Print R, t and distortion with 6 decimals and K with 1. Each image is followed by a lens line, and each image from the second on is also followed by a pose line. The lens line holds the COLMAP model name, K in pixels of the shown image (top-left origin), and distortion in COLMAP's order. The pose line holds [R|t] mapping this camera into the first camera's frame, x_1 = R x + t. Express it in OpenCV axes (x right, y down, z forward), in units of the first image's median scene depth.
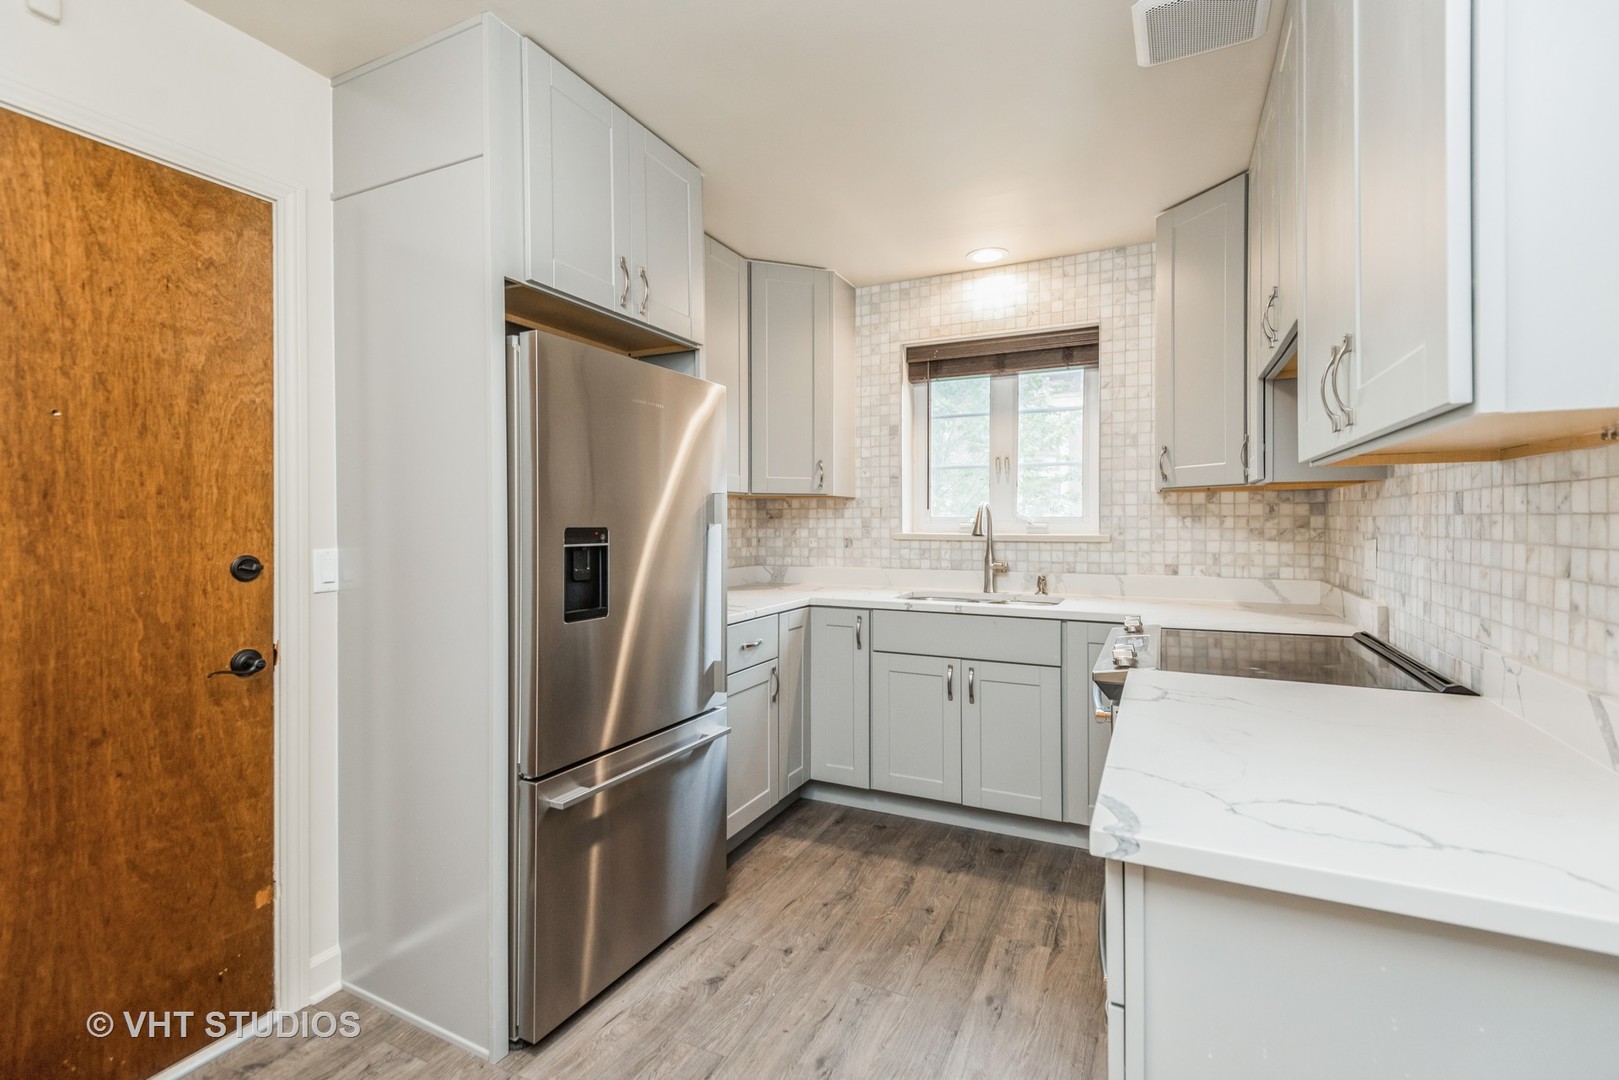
lens RADIAL K [[760.5, 0, 774.7], [0, 760.5, 518.9], [0, 0, 1]] dist [0.029704, -0.027035]
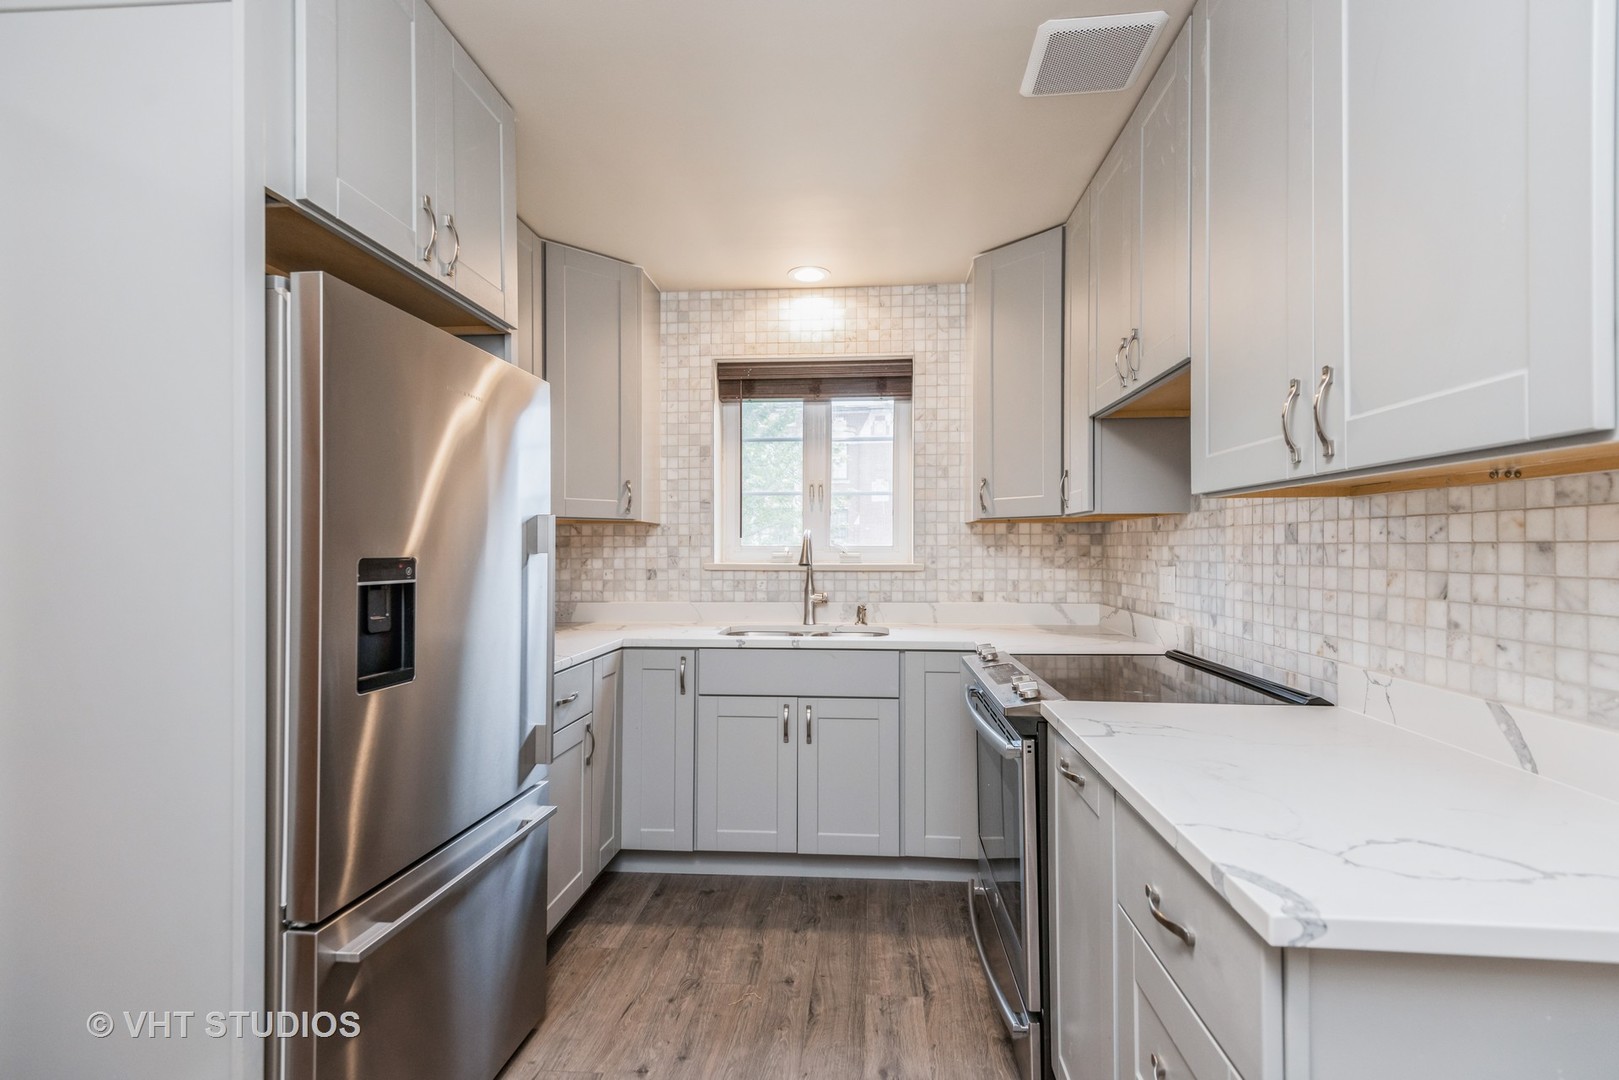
lens RADIAL K [[770.1, 0, 809.5], [0, 770.1, 540.0], [0, 0, 1]] dist [0.036392, -0.046287]
pose [[0.921271, 0.006146, 0.388873, -0.112210], [-0.001783, 0.999931, -0.011581, 0.001481], [-0.388917, 0.009976, 0.921219, 0.120131]]
